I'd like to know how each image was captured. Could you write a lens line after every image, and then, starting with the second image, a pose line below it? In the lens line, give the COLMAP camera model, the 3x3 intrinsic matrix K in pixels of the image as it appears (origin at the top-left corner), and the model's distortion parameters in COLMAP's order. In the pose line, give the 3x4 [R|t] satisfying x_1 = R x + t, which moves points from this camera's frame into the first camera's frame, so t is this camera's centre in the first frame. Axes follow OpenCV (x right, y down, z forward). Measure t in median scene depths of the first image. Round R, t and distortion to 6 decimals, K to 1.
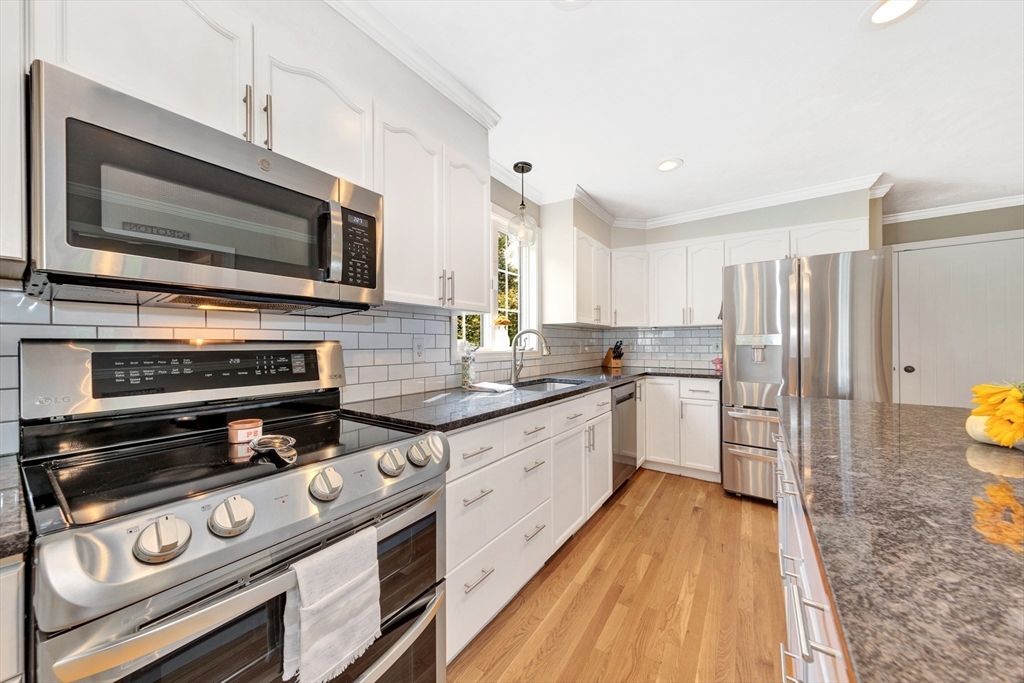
lens RADIAL K [[352.0, 0, 509.8], [0, 352.0, 343.5], [0, 0, 1]] dist [0.001878, -0.000003]
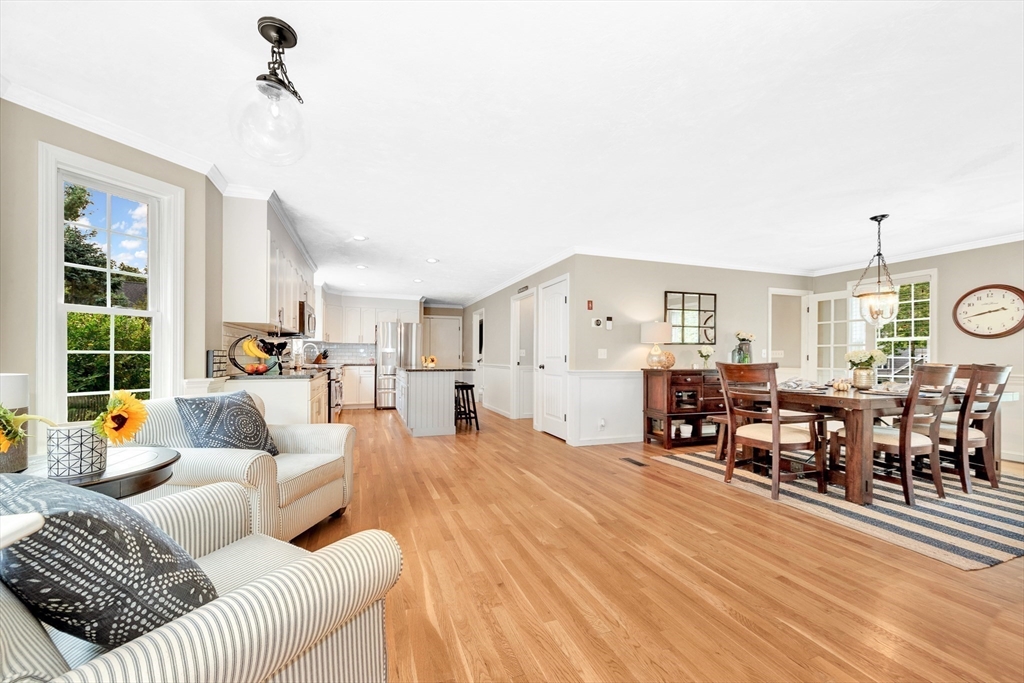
lens RADIAL K [[392.6, 0, 504.1], [0, 392.6, 356.1], [0, 0, 1]] dist [0.007037, -0.000174]
pose [[0.579707, 0.010246, 0.814760, -2.112857], [-0.011752, 0.999922, -0.004213, 0.065152], [-0.814740, -0.007133, 0.579782, -2.512661]]
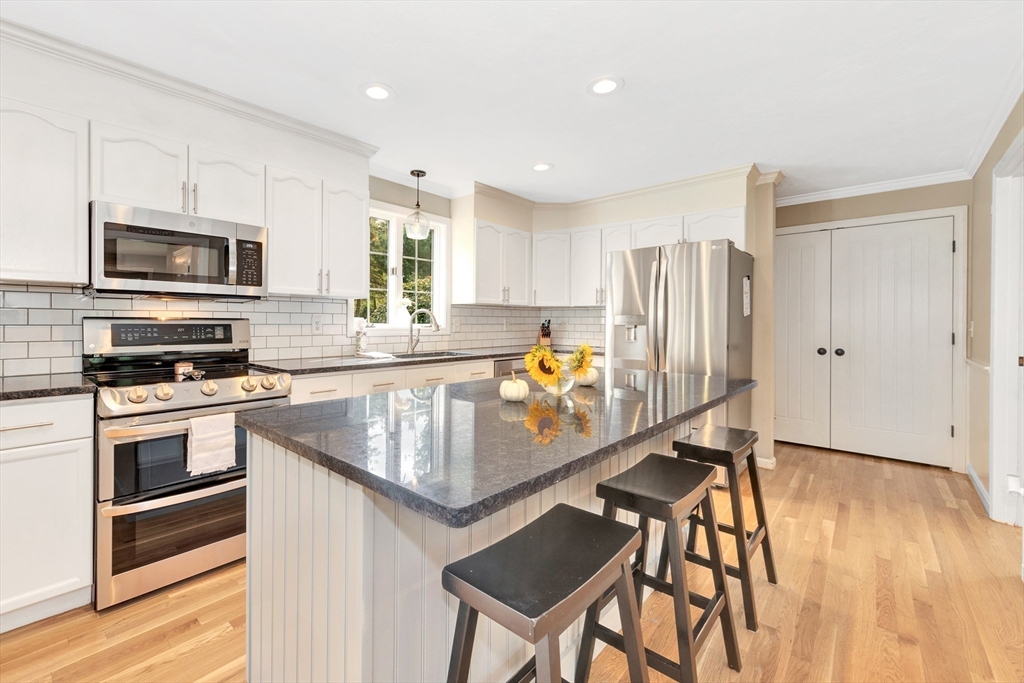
lens RADIAL K [[430.6, 0, 479.2], [0, 430.6, 323.4], [0, 0, 1]] dist [0.001148, 0.000078]
pose [[0.989834, 0.011264, -0.141779, 0.698392], [-0.010354, 0.999921, 0.007154, -0.009323], [0.141848, -0.005613, 0.989872, -0.639089]]
